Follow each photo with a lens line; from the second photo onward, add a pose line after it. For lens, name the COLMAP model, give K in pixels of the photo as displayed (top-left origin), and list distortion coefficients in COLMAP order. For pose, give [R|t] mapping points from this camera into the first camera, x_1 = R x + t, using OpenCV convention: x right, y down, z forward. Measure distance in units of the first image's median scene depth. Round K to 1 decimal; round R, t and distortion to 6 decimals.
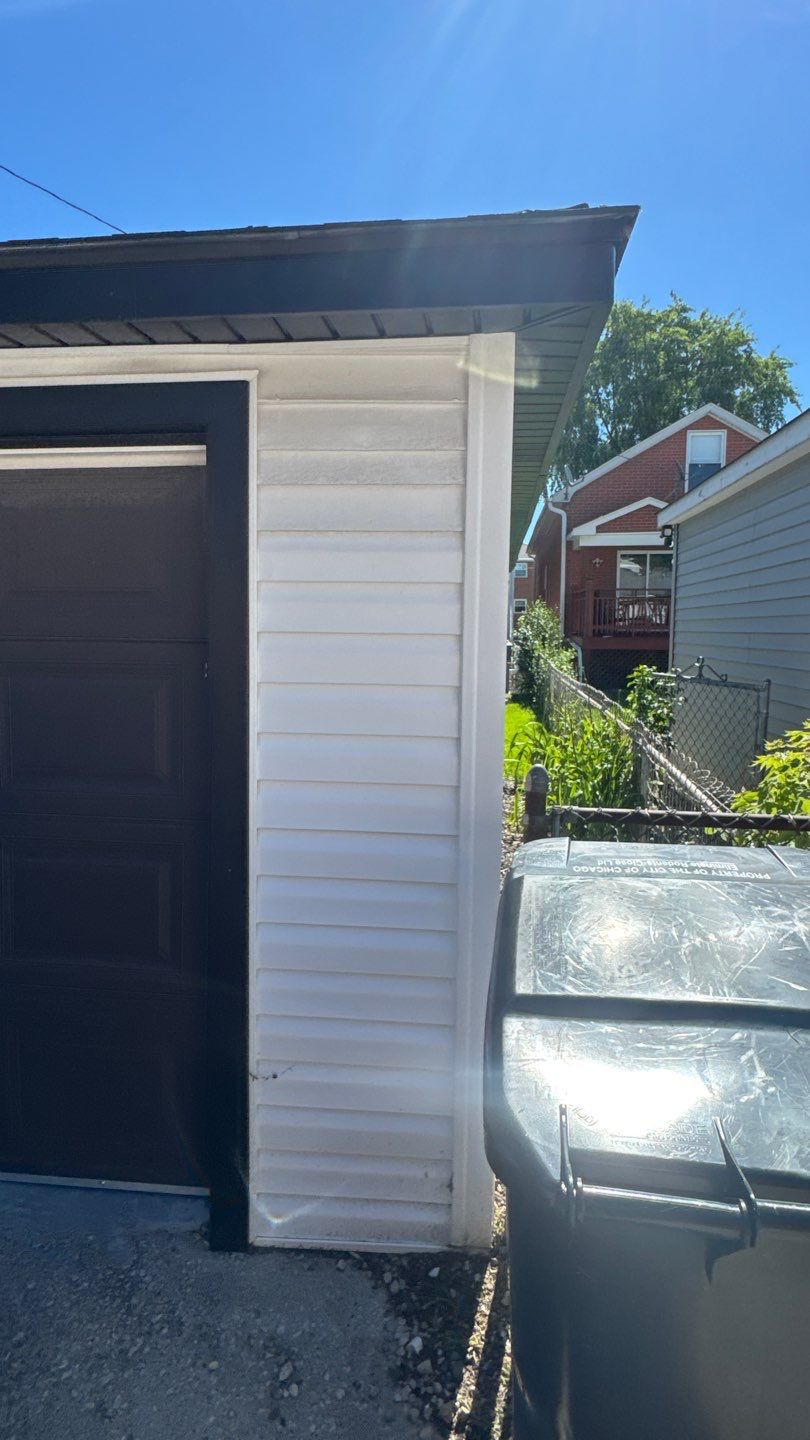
lens RADIAL K [[817.5, 0, 402.4], [0, 817.5, 714.4], [0, 0, 1]] dist [0.000192, -0.000640]
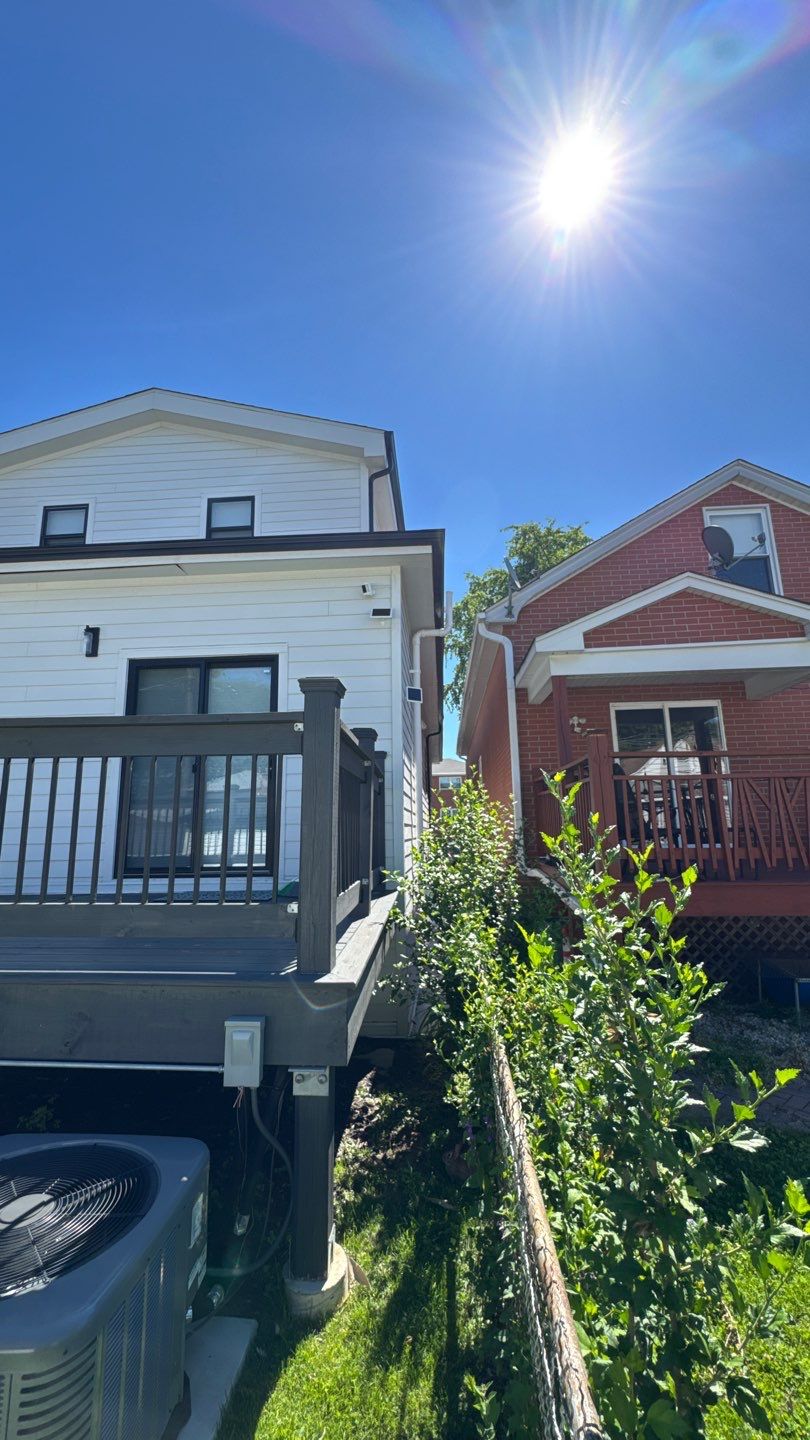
lens RADIAL K [[588.6, 0, 406.9], [0, 588.6, 714.0], [0, 0, 1]] dist [-0.010226, -0.000040]
pose [[0.998213, -0.016062, 0.057551, 1.202804], [0.032651, 0.953293, -0.300278, -0.909840], [-0.050039, 0.301621, 0.952114, 7.289311]]
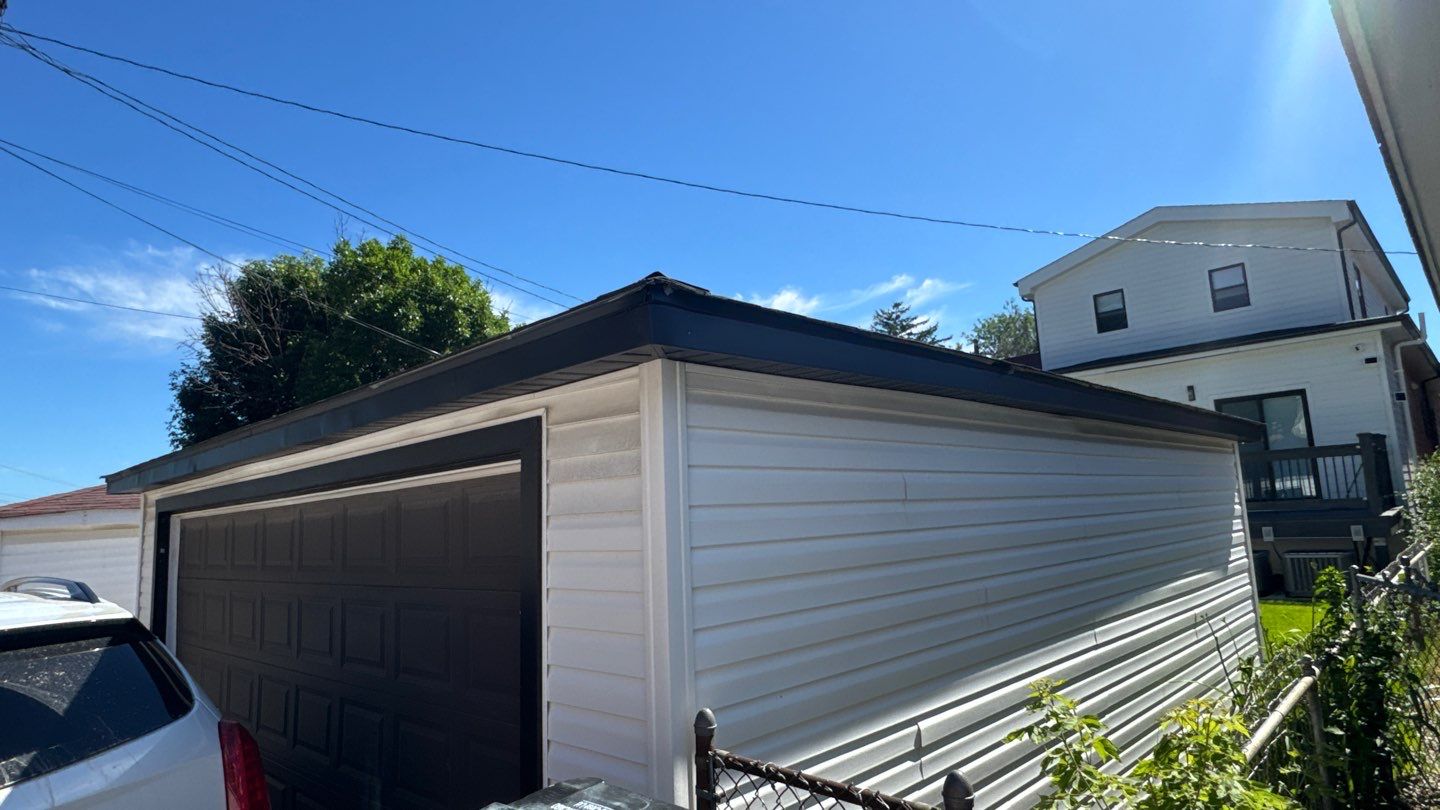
lens RADIAL K [[817.5, 0, 722.9], [0, 817.5, 404.7], [0, 0, 1]] dist [0.000192, -0.000640]
pose [[0.791128, -0.136546, -0.596215, 0.943208], [-0.003475, 0.973744, -0.227620, -0.091001], [0.611641, 0.182149, 0.769881, 0.059405]]
